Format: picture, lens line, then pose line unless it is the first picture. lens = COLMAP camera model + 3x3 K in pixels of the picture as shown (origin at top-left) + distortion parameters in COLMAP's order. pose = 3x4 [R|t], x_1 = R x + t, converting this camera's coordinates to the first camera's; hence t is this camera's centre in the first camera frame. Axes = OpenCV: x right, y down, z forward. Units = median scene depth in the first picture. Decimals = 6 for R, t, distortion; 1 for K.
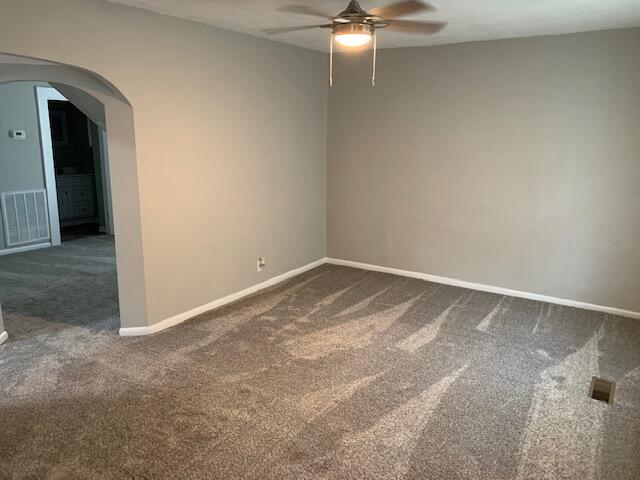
lens RADIAL K [[488.4, 0, 318.6], [0, 488.4, 236.5], [0, 0, 1]] dist [0.051204, -0.069067]
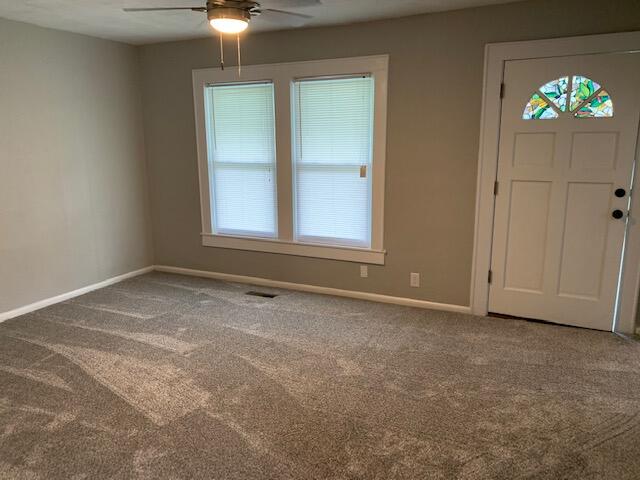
lens RADIAL K [[488.4, 0, 318.6], [0, 488.4, 236.5], [0, 0, 1]] dist [0.051204, -0.069067]
pose [[-0.159721, -0.213295, 0.963844, -0.703927], [0.198775, 0.949430, 0.243045, -0.158064], [-0.966942, 0.230407, -0.109246, 0.733132]]
